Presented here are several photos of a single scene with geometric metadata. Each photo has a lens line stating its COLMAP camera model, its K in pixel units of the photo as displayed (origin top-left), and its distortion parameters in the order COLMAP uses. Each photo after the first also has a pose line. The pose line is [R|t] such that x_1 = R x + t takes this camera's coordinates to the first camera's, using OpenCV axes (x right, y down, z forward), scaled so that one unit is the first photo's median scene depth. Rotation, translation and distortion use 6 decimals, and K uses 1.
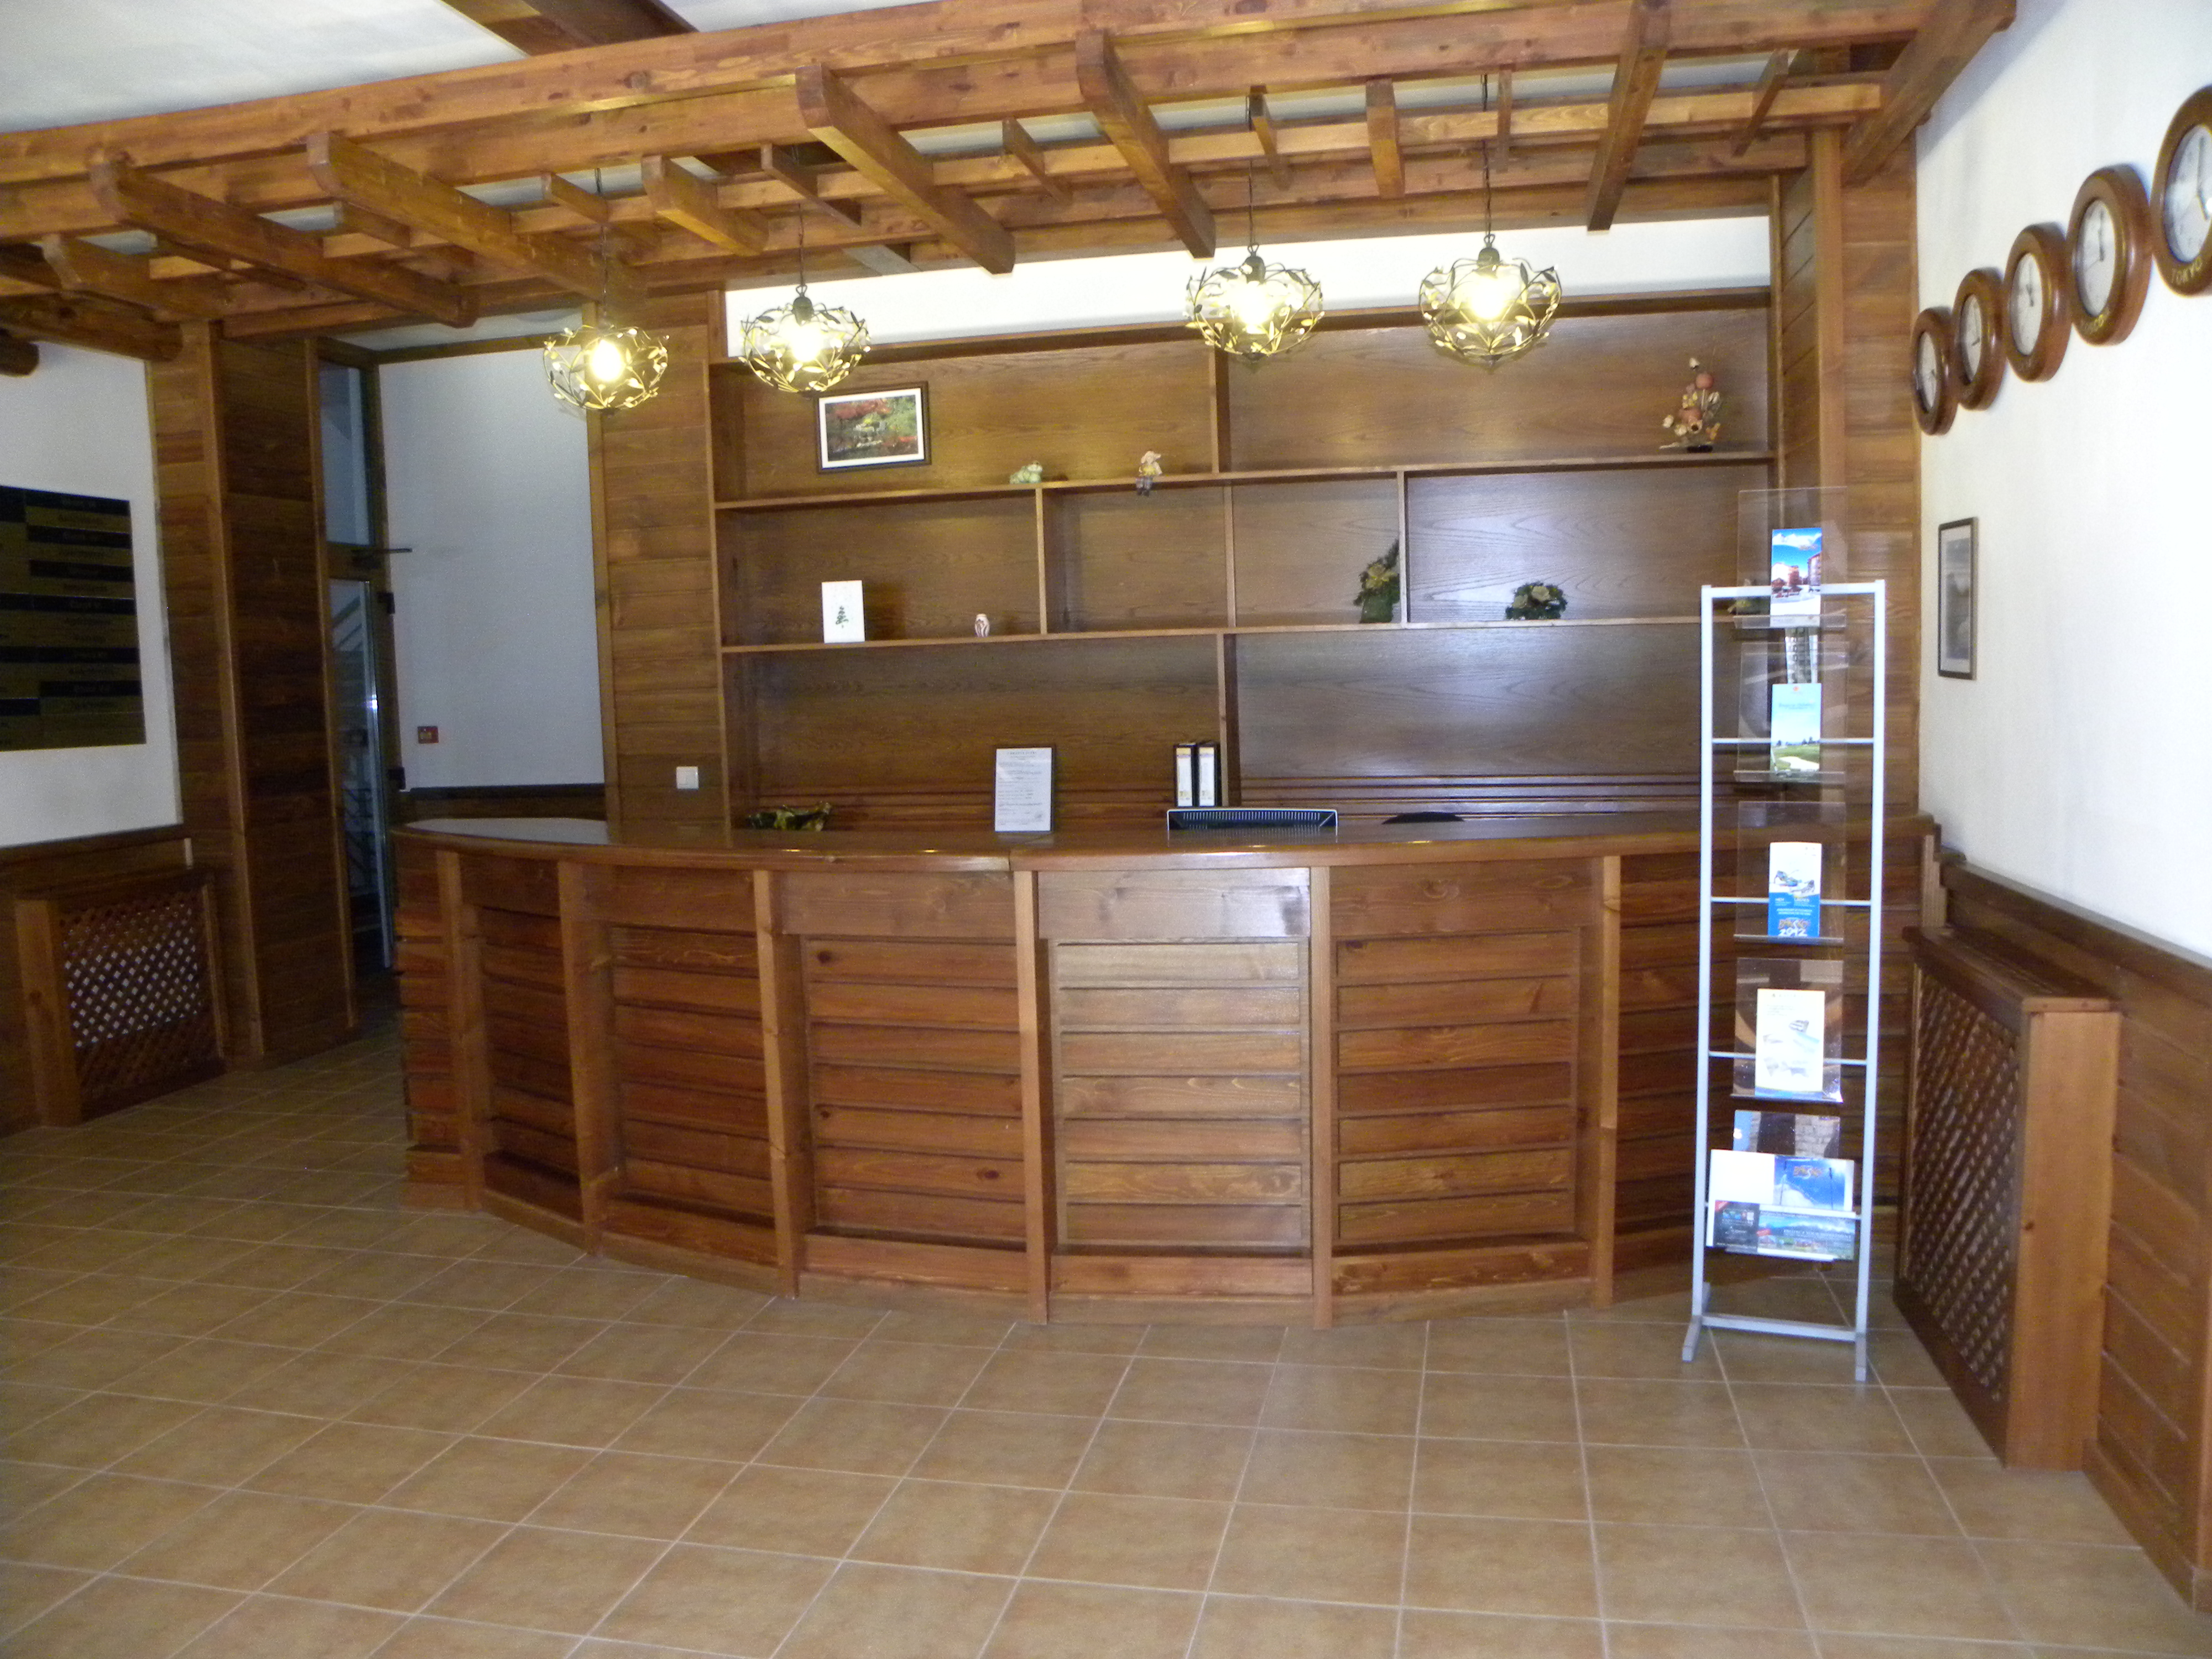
lens RADIAL K [[1664.5, 0, 1103.6], [0, 1664.5, 870.6], [0, 0, 1]] dist [-0.151071, 0.108556]
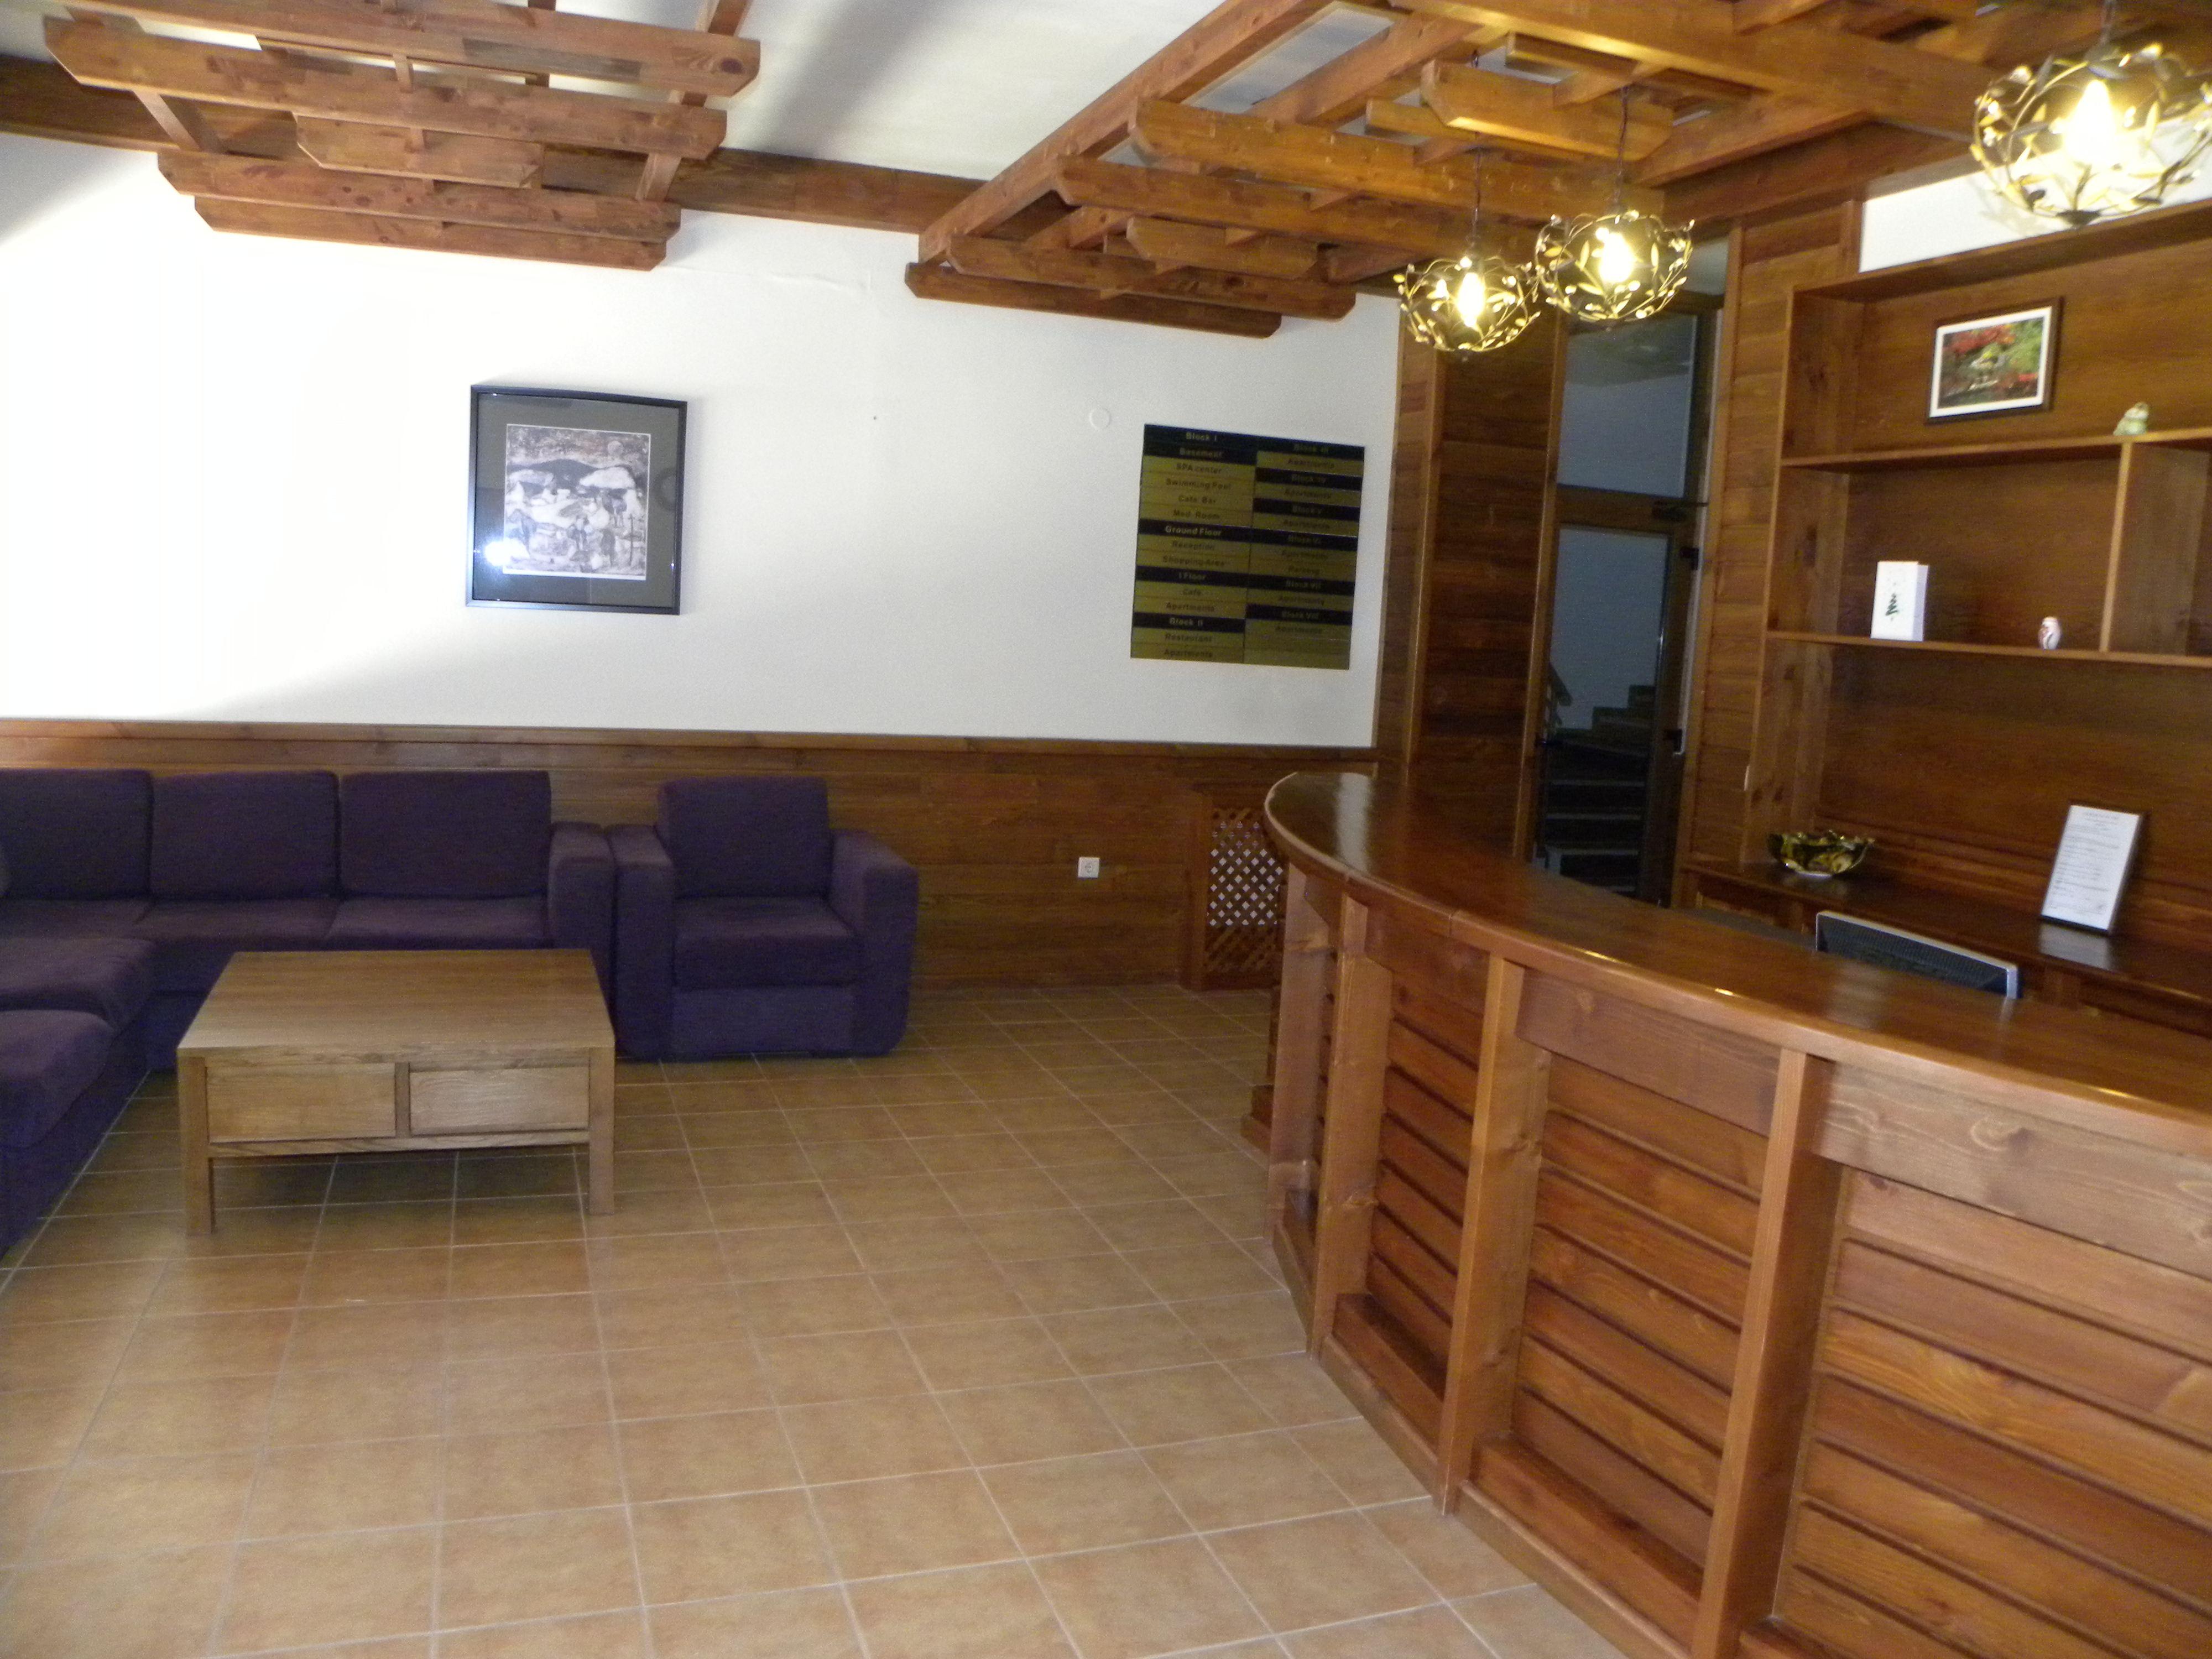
lens RADIAL K [[1664.5, 0, 1103.6], [0, 1664.5, 870.6], [0, 0, 1]] dist [-0.151071, 0.108556]
pose [[0.546488, 0.193080, -0.814905, 0.280226], [-0.170222, 0.978357, 0.117654, -0.054805], [0.819985, 0.074419, 0.567527, 0.255627]]
